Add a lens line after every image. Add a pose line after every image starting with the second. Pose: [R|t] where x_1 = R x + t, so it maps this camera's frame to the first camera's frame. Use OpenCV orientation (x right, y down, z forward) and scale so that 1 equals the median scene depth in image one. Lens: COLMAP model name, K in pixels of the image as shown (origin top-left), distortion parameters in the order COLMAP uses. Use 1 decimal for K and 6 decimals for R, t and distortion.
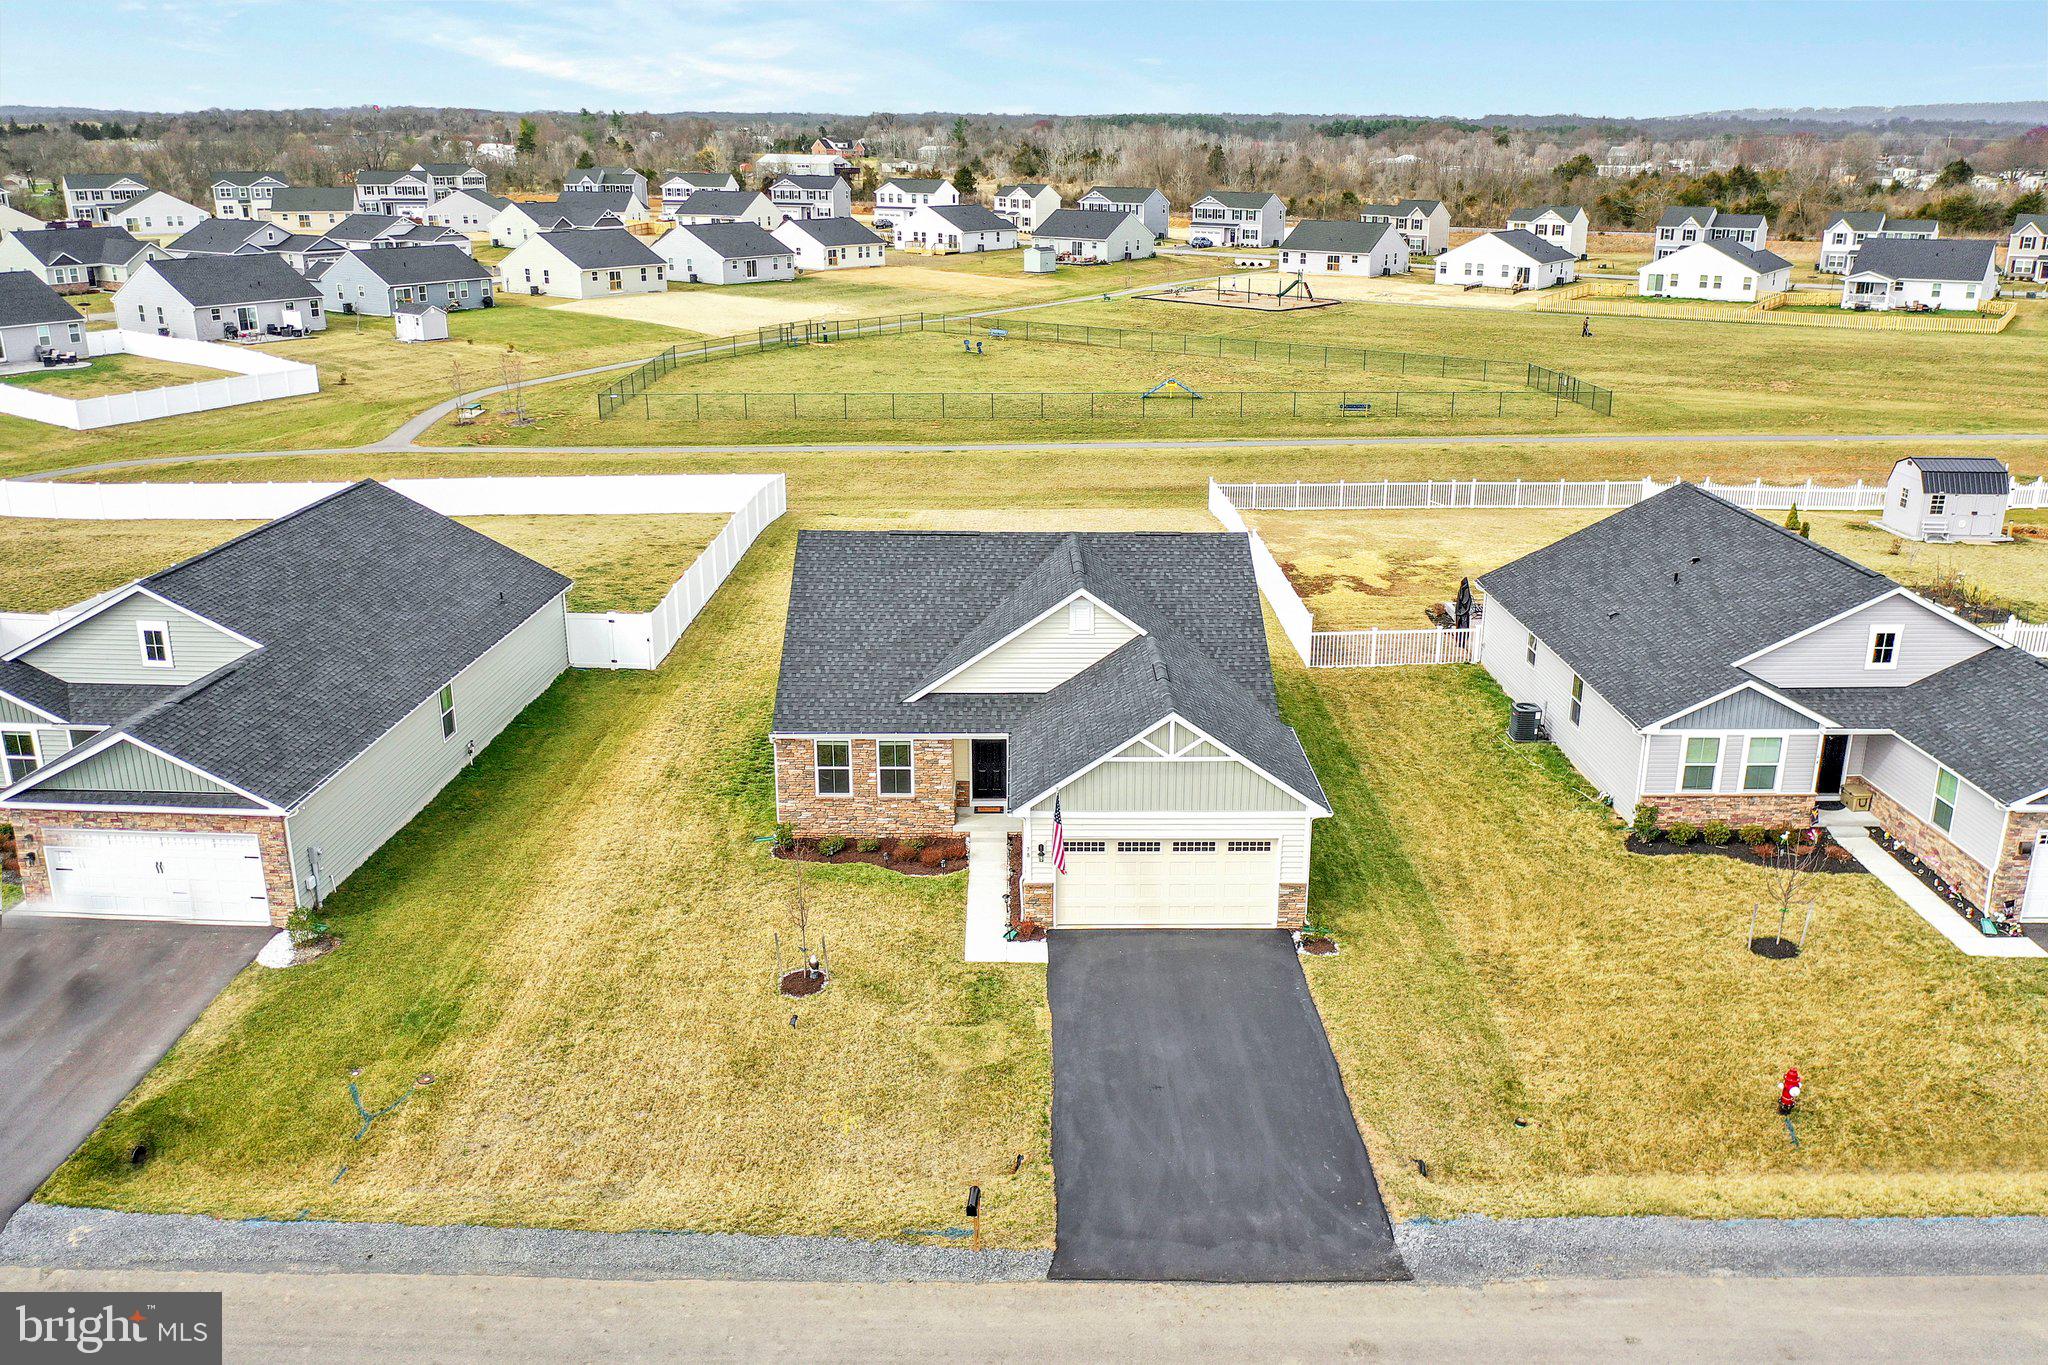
lens RADIAL K [[1588.0, 0, 1016.7], [0, 1588.0, 688.0], [0, 0, 1]] dist [-0.007274, -0.000425]
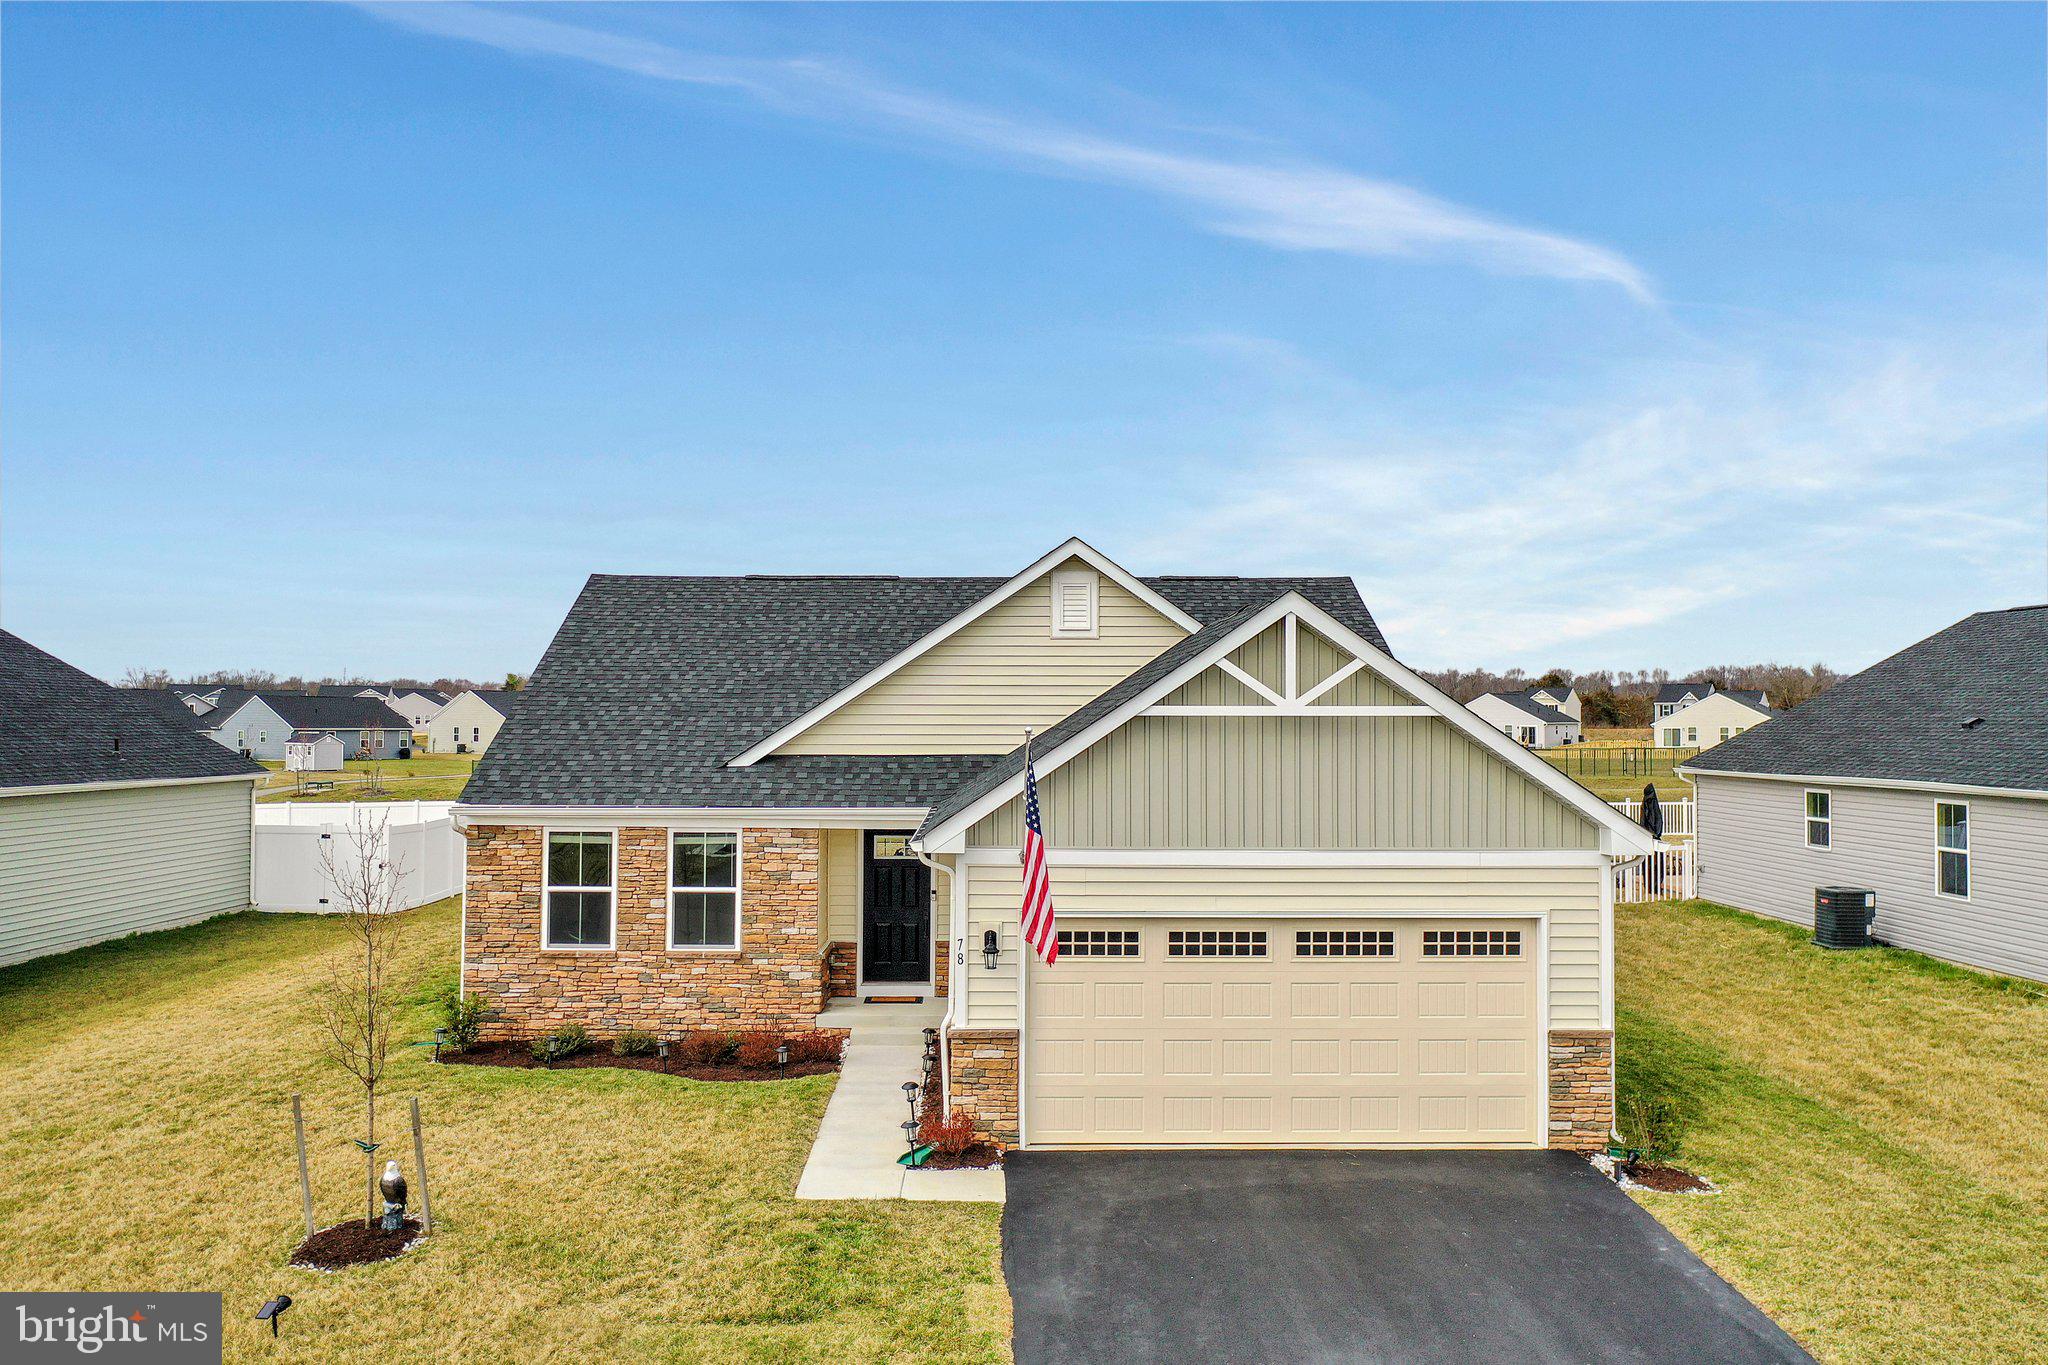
lens RADIAL K [[1618.4, 0, 1015.0], [0, 1618.4, 682.4], [0, 0, 1]] dist [-0.007812, 0.001243]
pose [[0.999874, 0.005005, 0.015039, 0.014493], [0.000358, 0.941465, -0.337112, 0.174441], [-0.015846, 0.337075, 0.941344, 0.540162]]
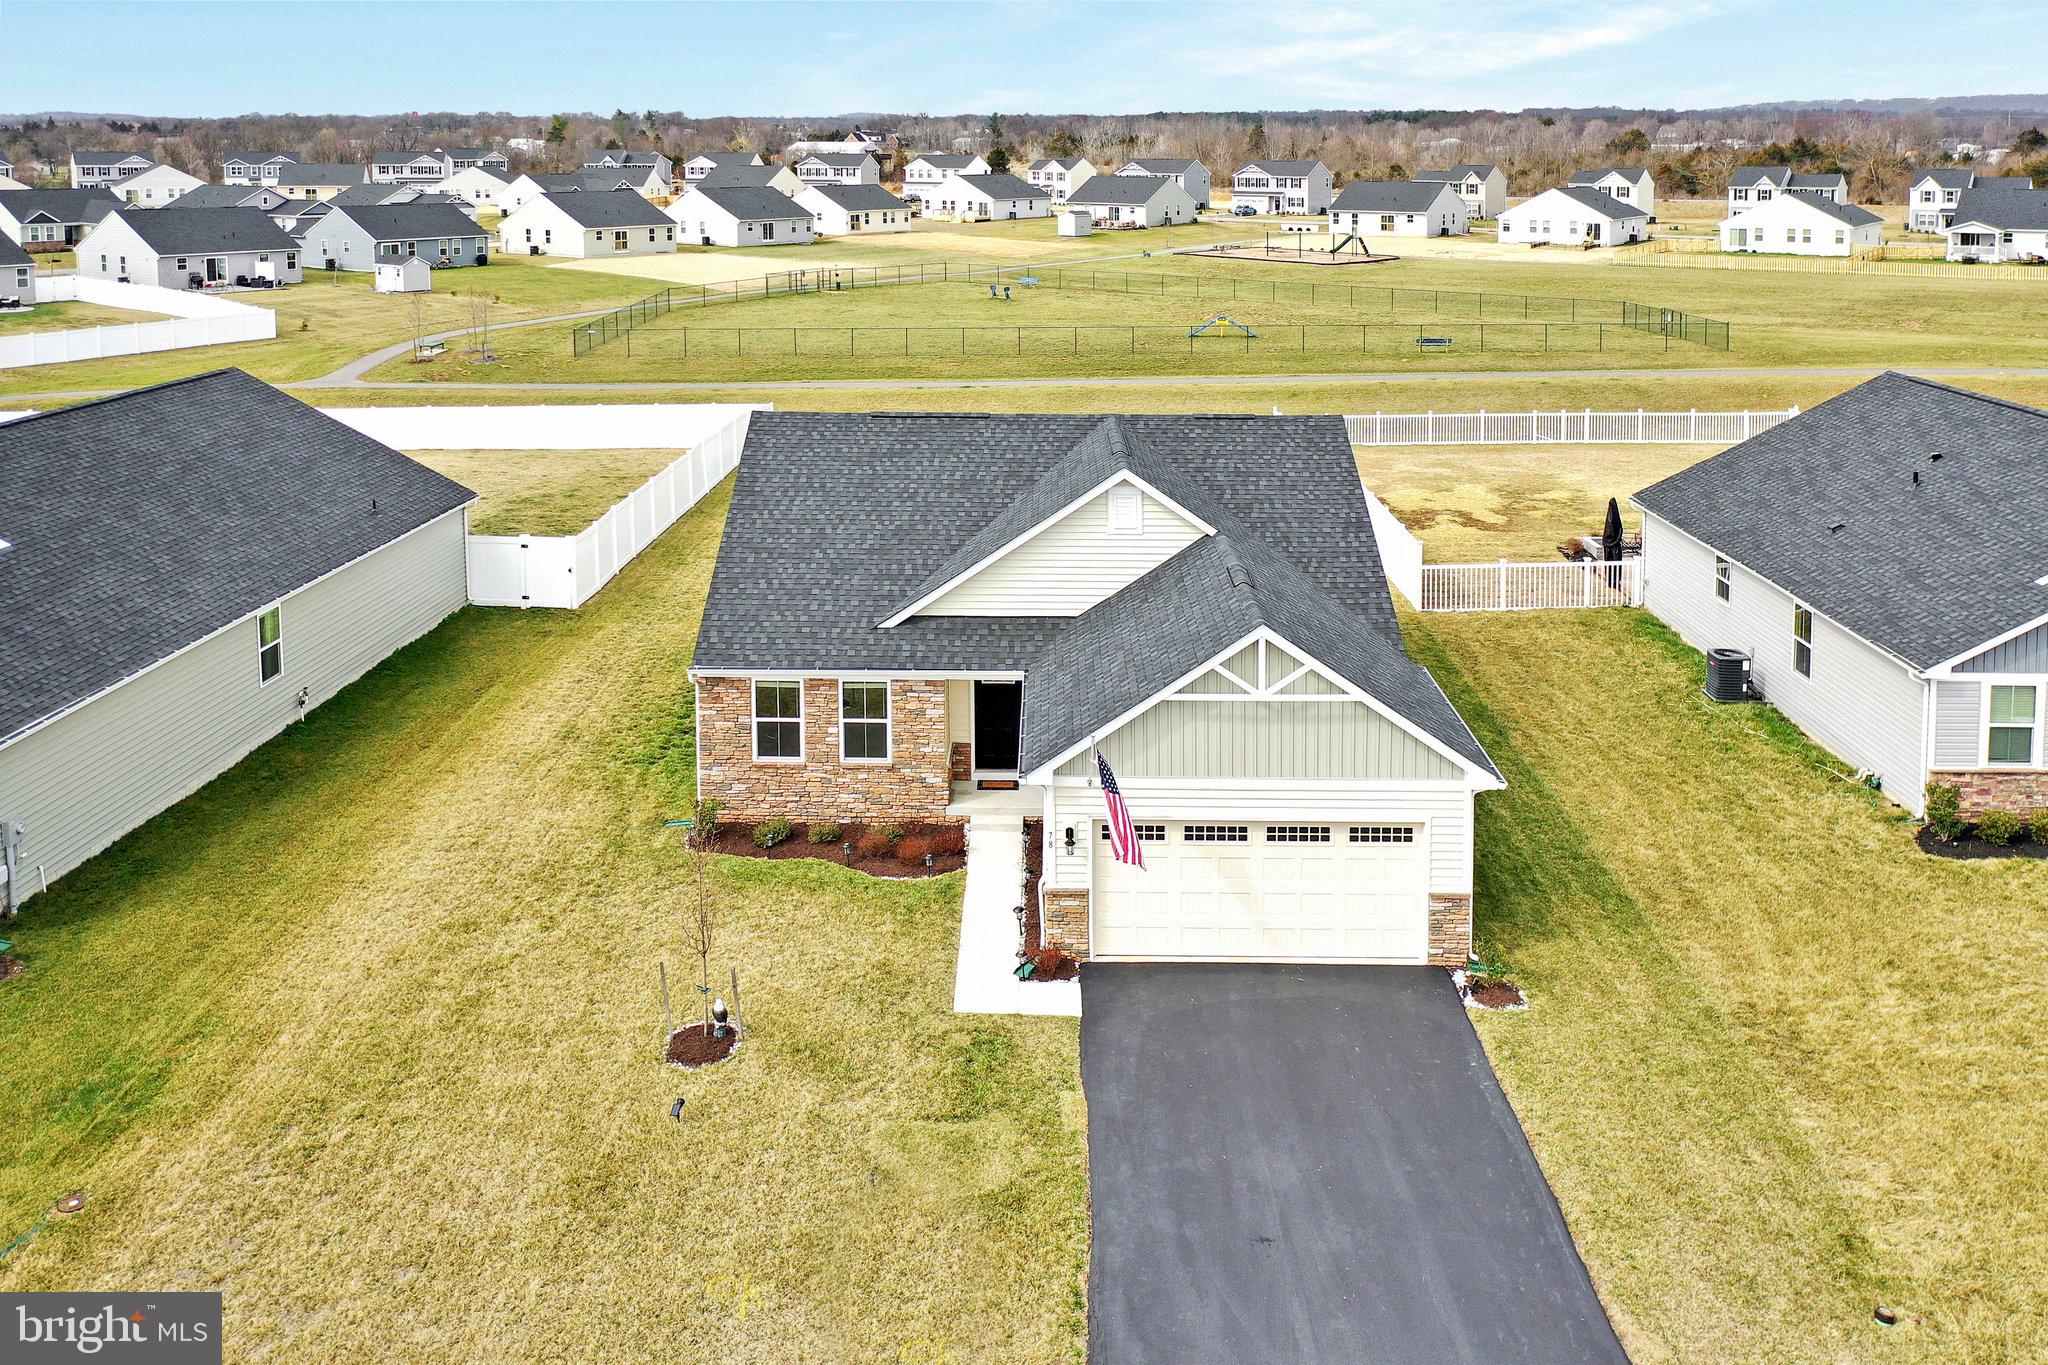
lens RADIAL K [[1682.3, 0, 1017.0], [0, 1682.3, 303.5], [0, 0, 1]] dist [-0.007186, 0.001411]
pose [[0.999808, 0.005575, -0.018788, 0.004372], [-0.009711, 0.973642, -0.227874, 0.042938], [0.017022, 0.228013, 0.973509, 0.245893]]
